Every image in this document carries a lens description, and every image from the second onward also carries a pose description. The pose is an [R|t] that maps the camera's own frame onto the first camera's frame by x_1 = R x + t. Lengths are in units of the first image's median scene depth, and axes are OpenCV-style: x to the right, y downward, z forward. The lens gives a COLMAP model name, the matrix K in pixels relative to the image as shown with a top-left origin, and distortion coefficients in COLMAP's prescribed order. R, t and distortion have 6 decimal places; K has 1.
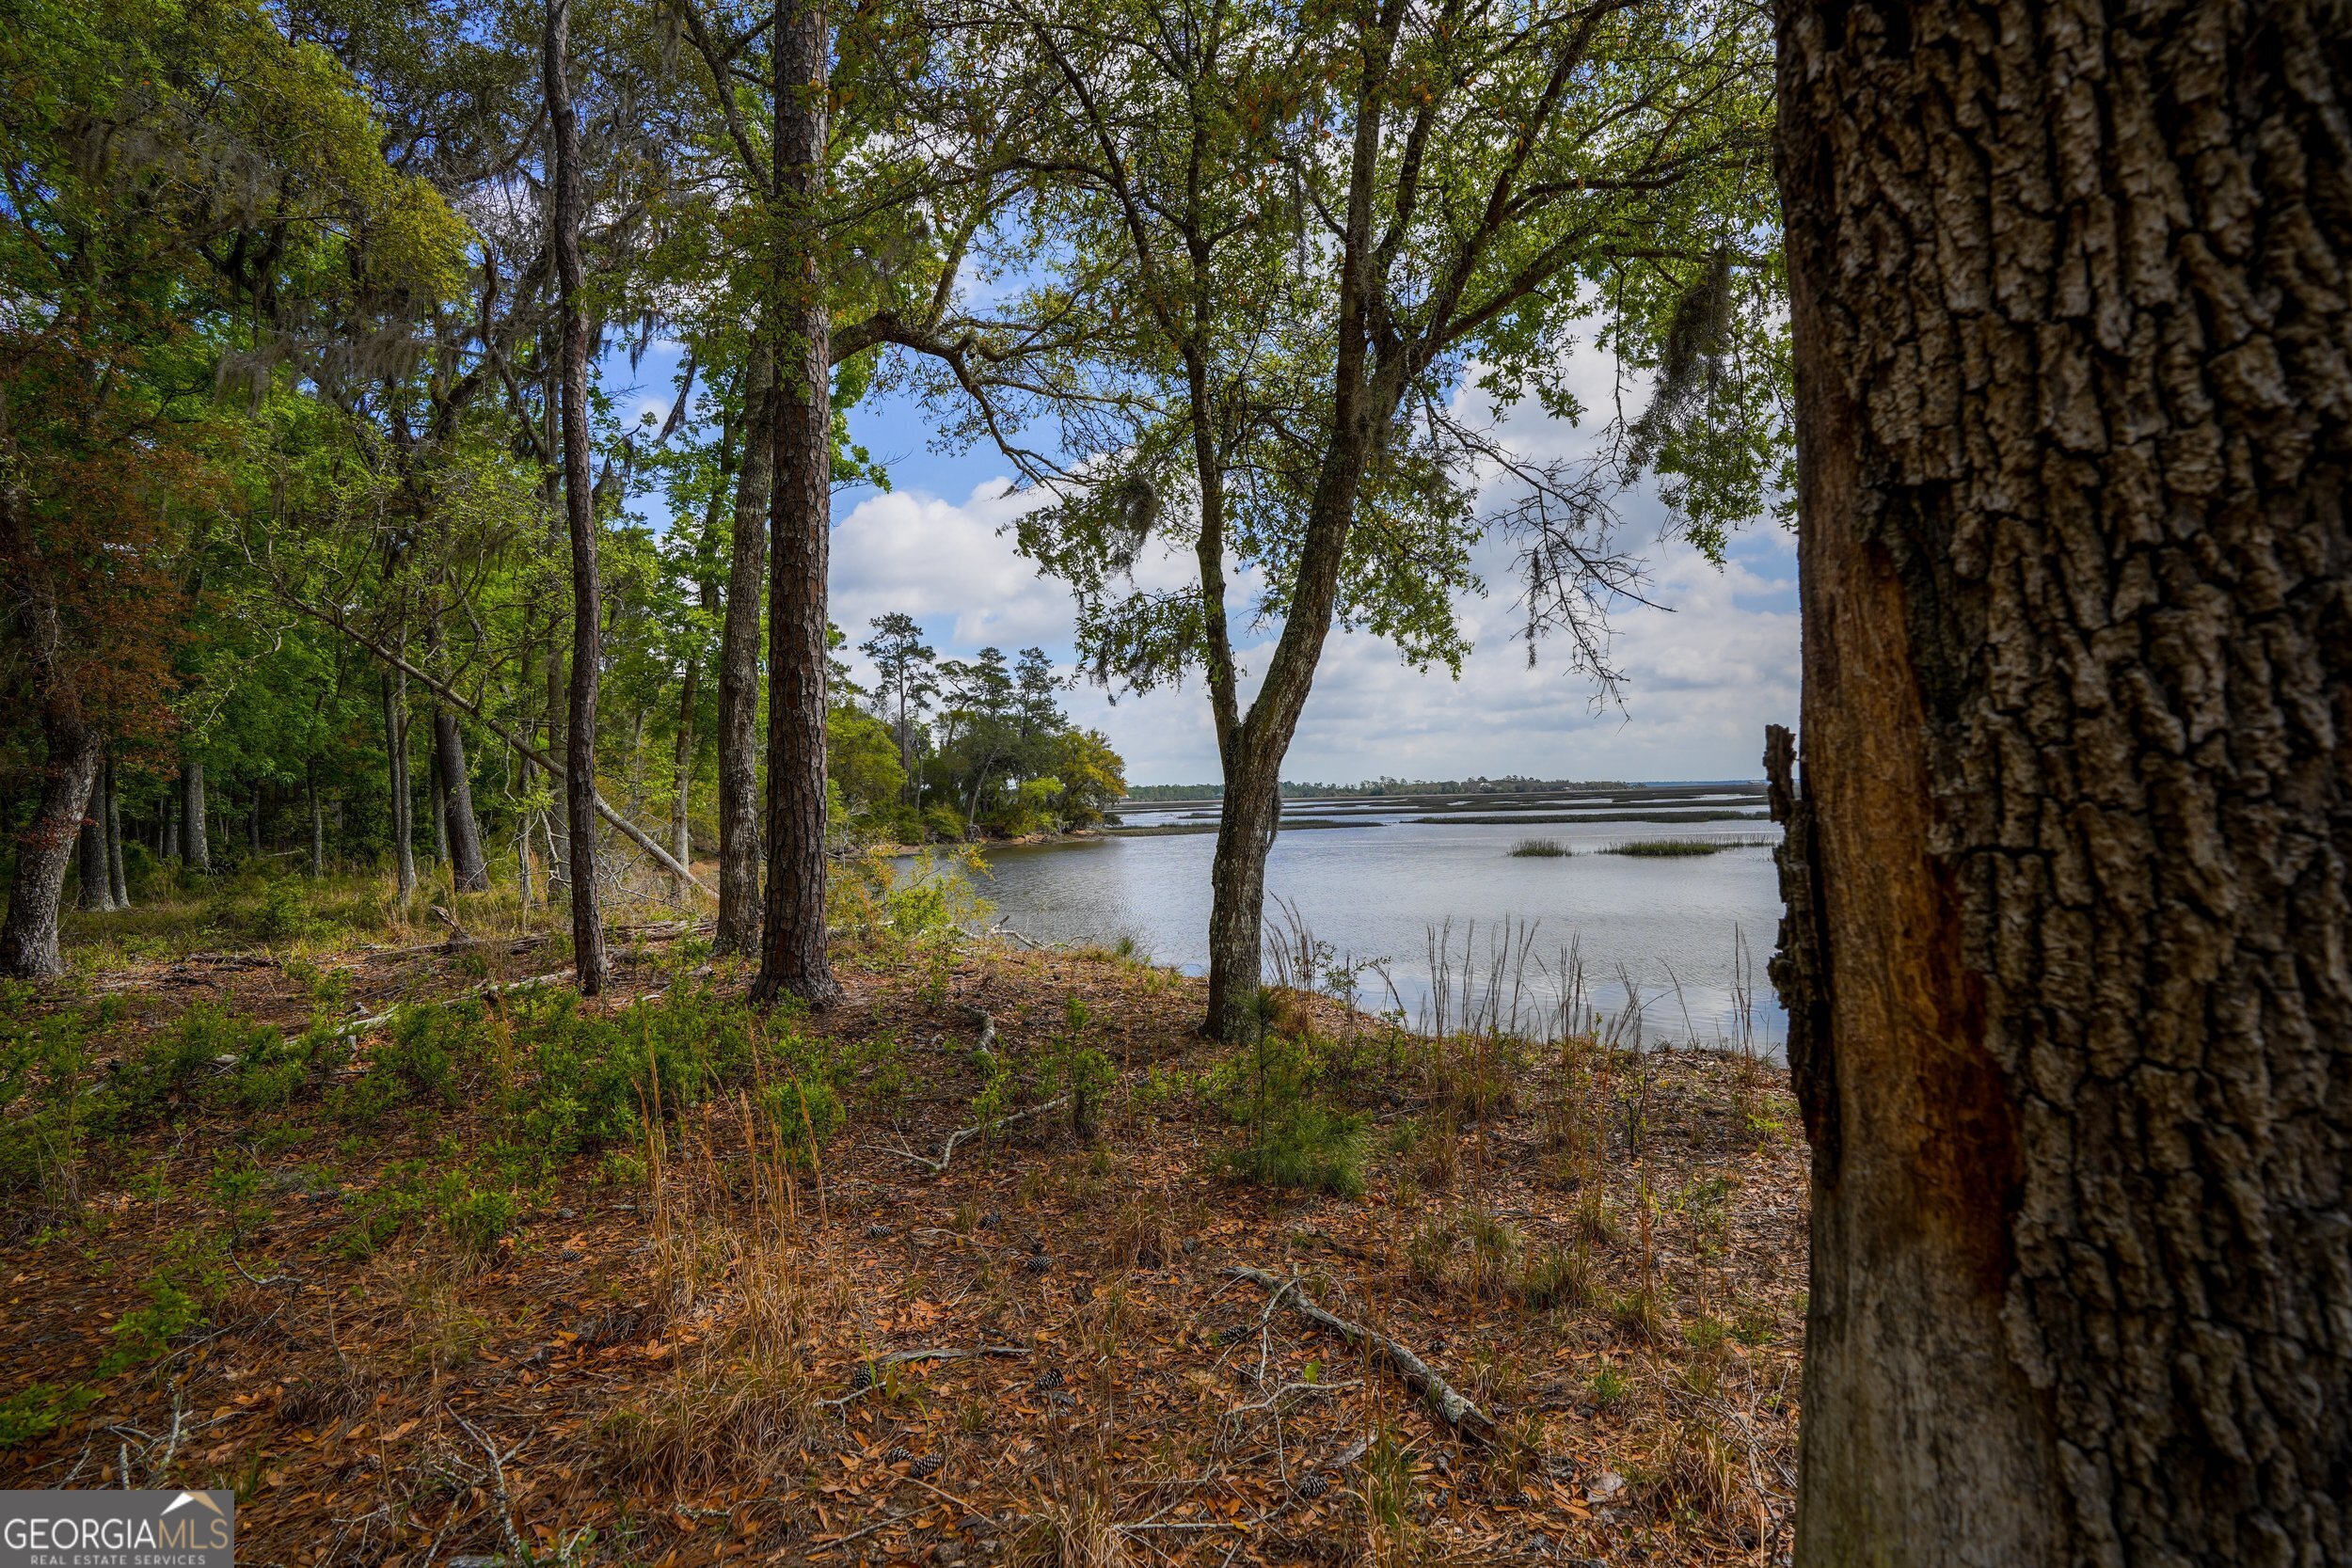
lens RADIAL K [[1097.9, 0, 1176.0], [0, 1097.9, 784.0], [0, 0, 1]] dist [-0.032749, 0.012138]
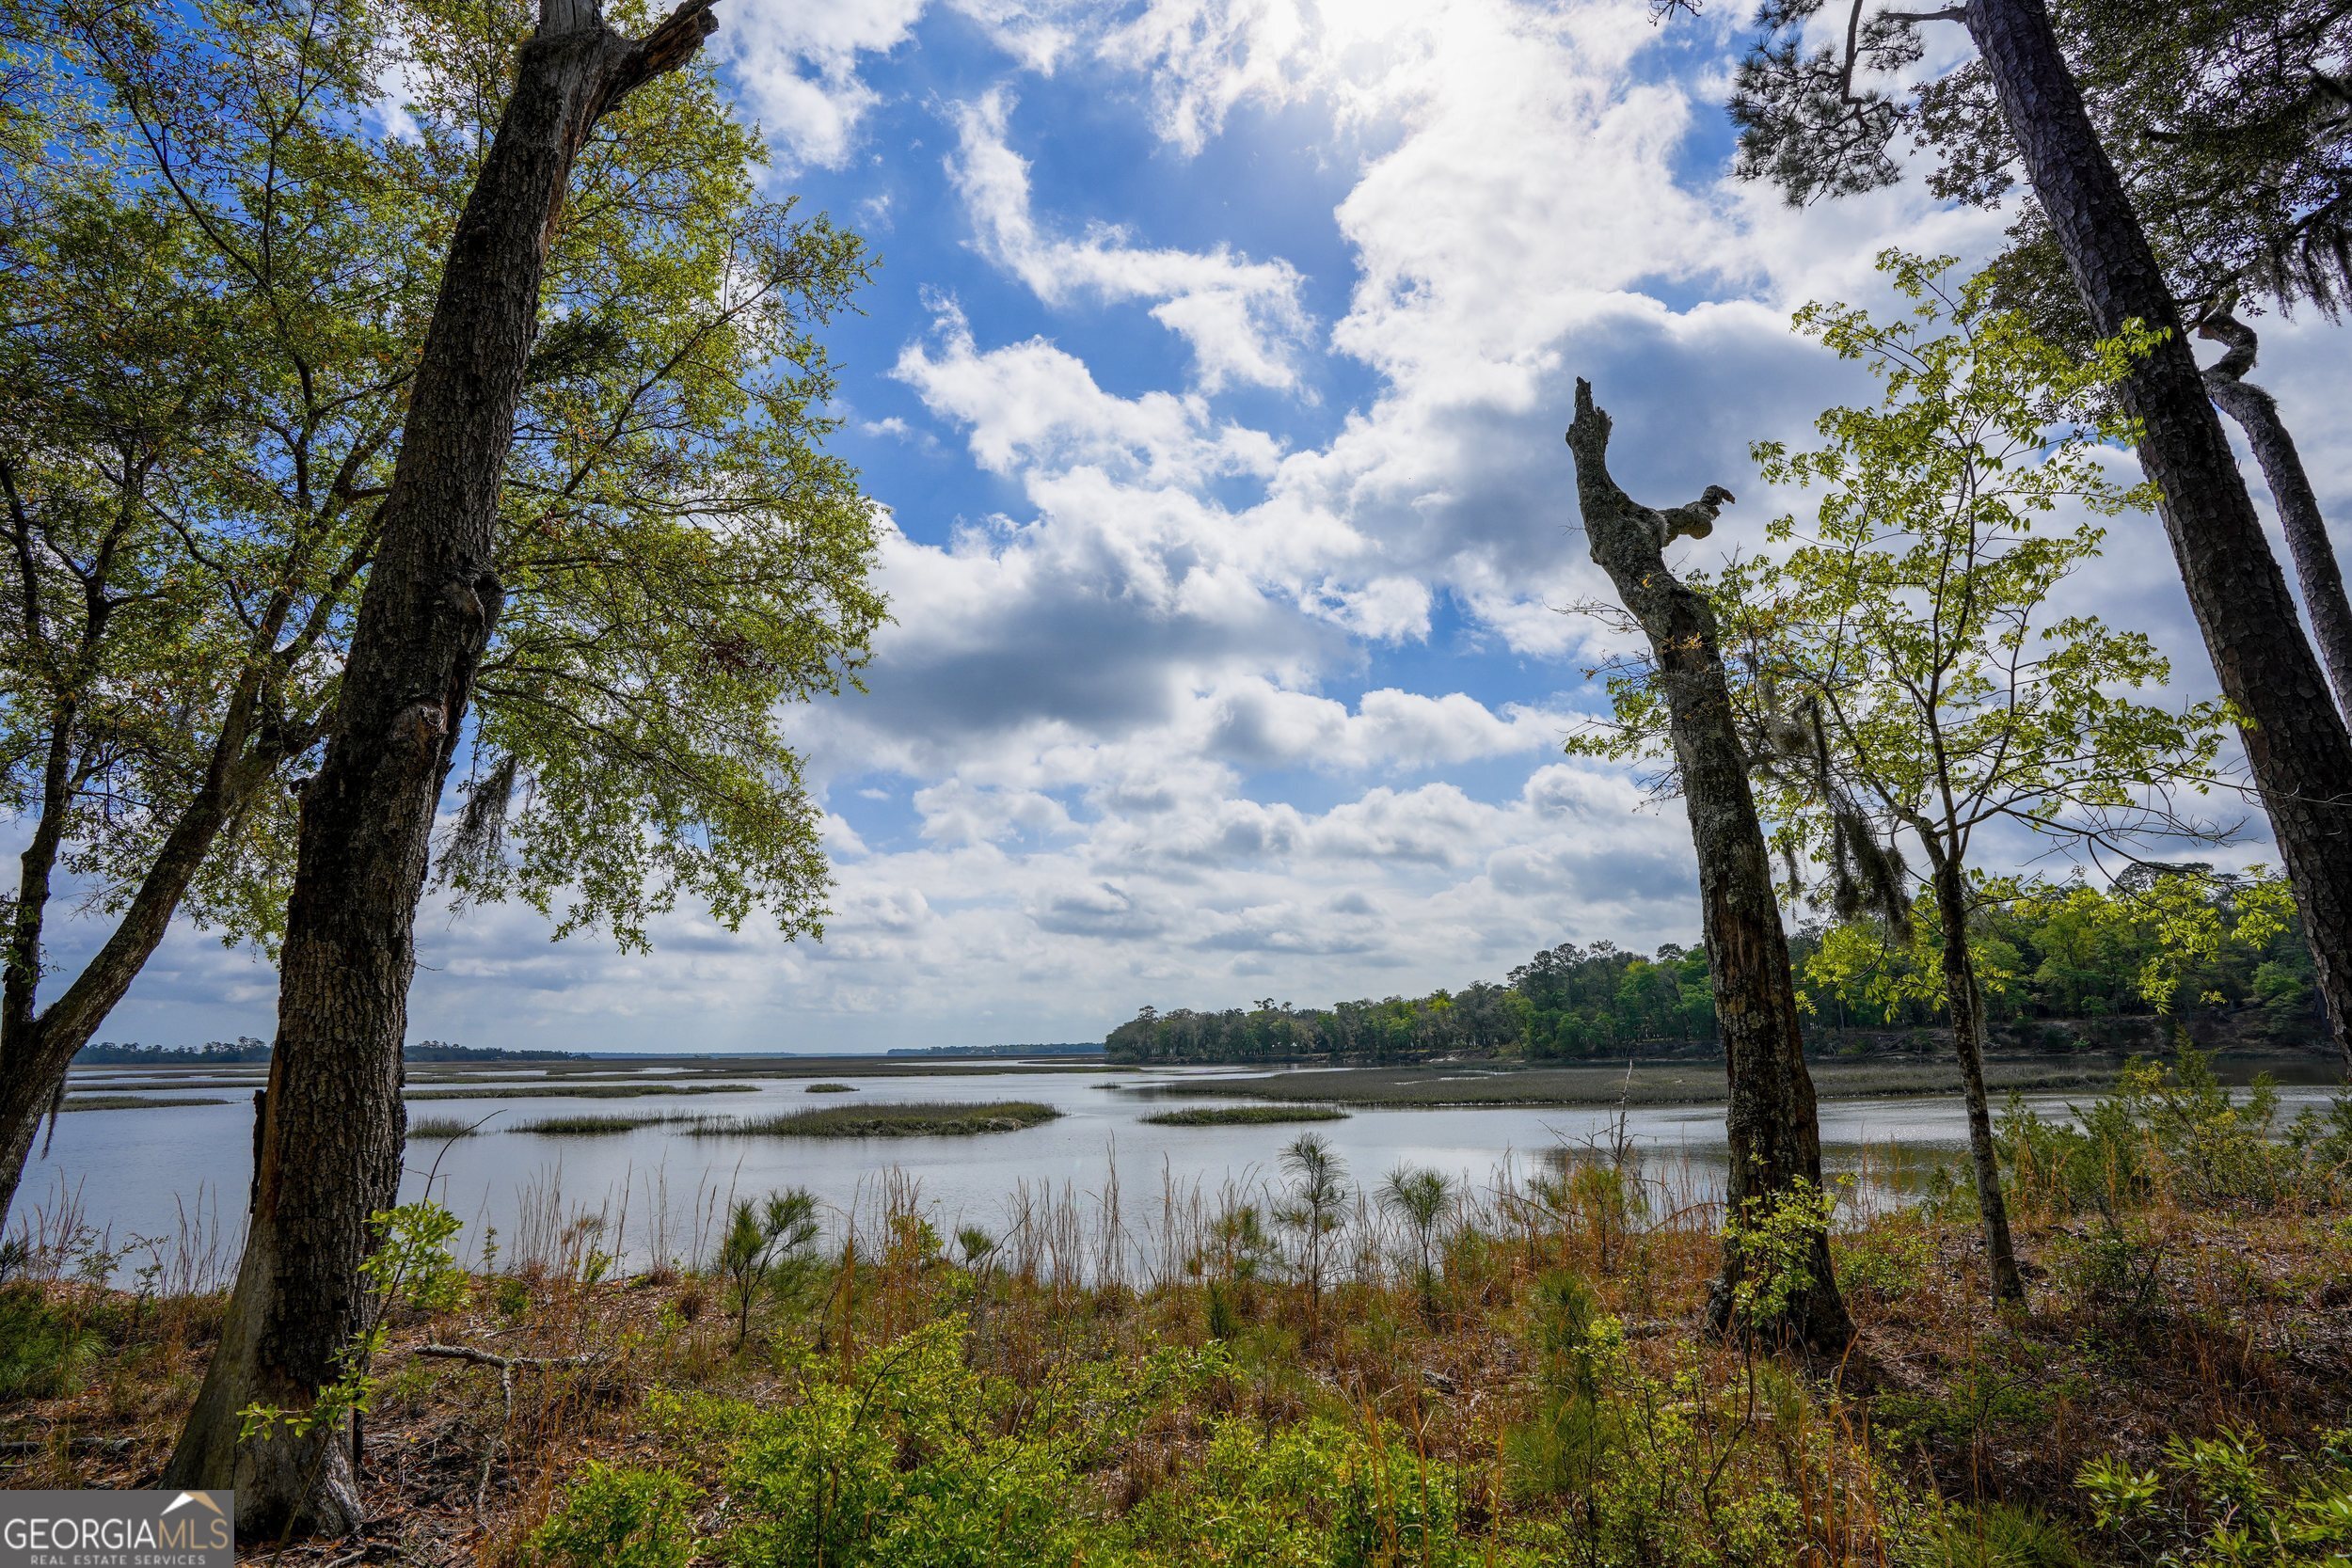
lens RADIAL K [[1097.9, 0, 1176.0], [0, 1097.9, 784.0], [0, 0, 1]] dist [-0.032749, 0.012138]
pose [[0.635210, 0.204111, 0.744881, -0.055874], [-0.017925, 0.968083, -0.249987, -0.027956], [-0.772132, 0.145442, 0.618595, -0.513210]]
